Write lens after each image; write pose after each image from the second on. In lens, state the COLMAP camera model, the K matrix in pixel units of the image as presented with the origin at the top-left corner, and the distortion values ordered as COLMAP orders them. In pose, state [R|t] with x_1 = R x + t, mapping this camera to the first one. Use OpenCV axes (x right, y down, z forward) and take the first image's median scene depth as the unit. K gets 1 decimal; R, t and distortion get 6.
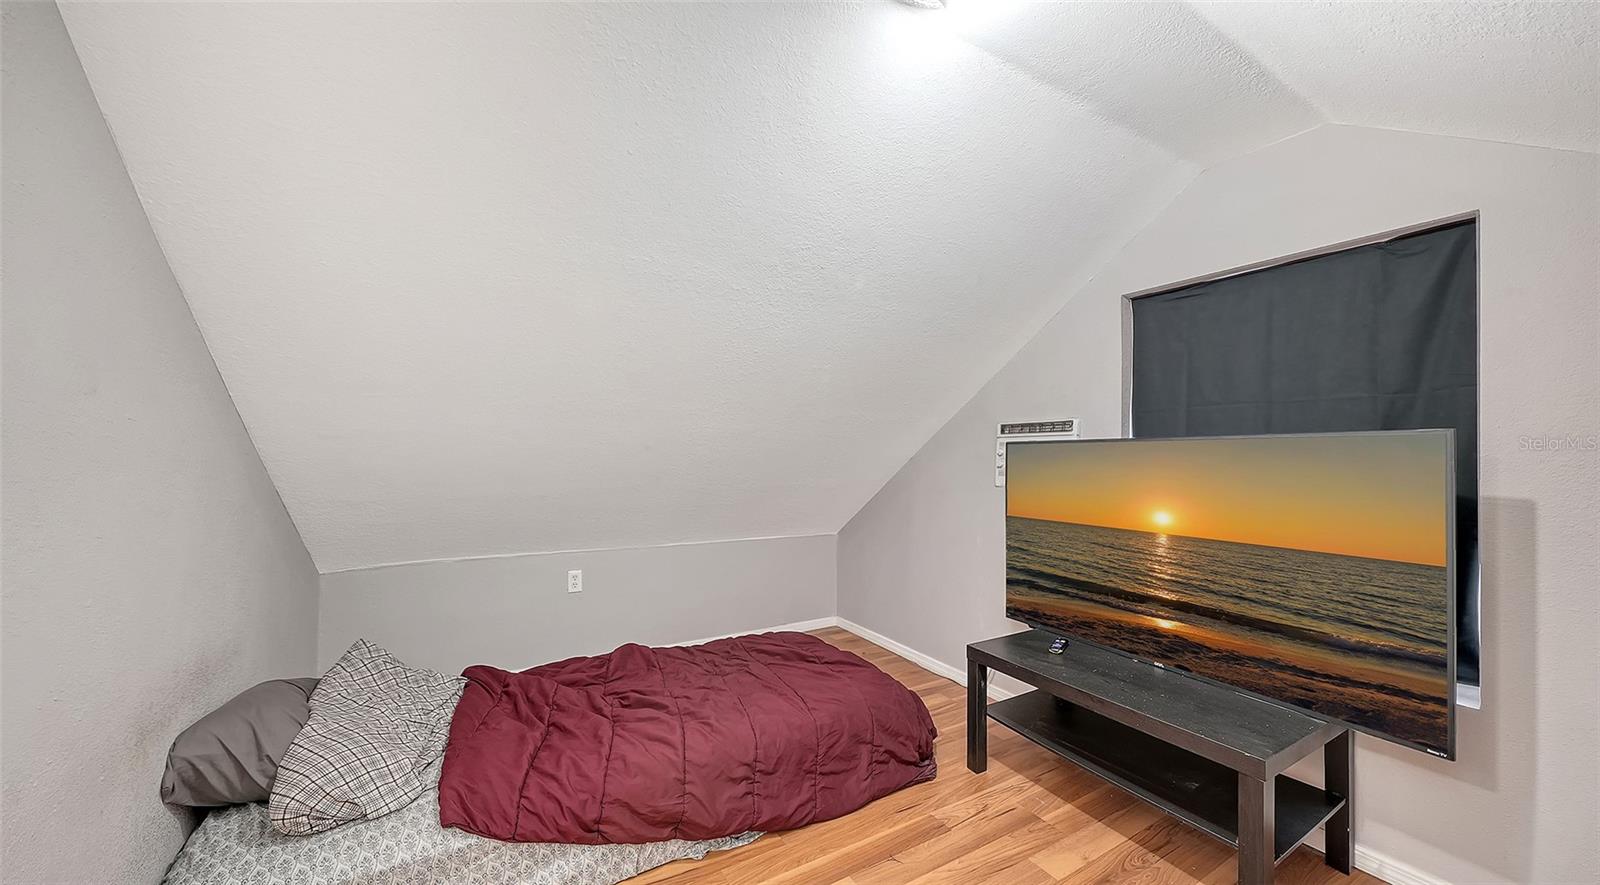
lens RADIAL K [[567.8, 0, 798.2], [0, 567.8, 437.7], [0, 0, 1]] dist [-0.002425, -0.000583]
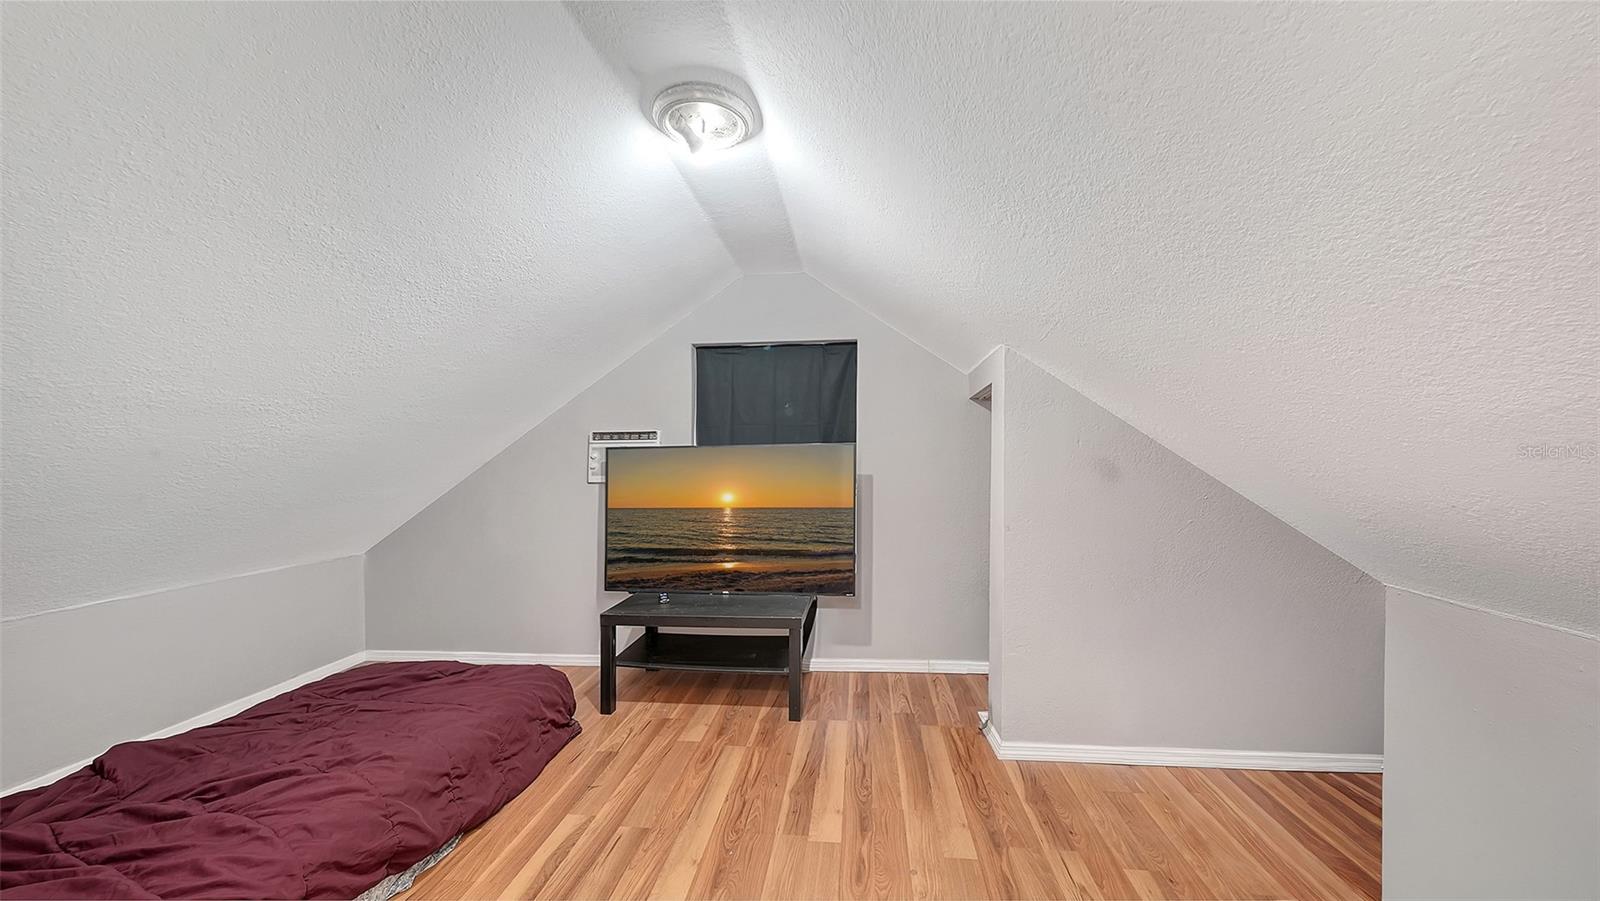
lens RADIAL K [[609.4, 0, 798.8], [0, 609.4, 454.7], [0, 0, 1]] dist [0.000647, -0.000423]
pose [[0.566503, -0.007146, 0.824029, -0.572795], [-0.013337, 0.999752, 0.017839, -0.006182], [-0.823952, -0.021095, 0.566267, -0.088386]]
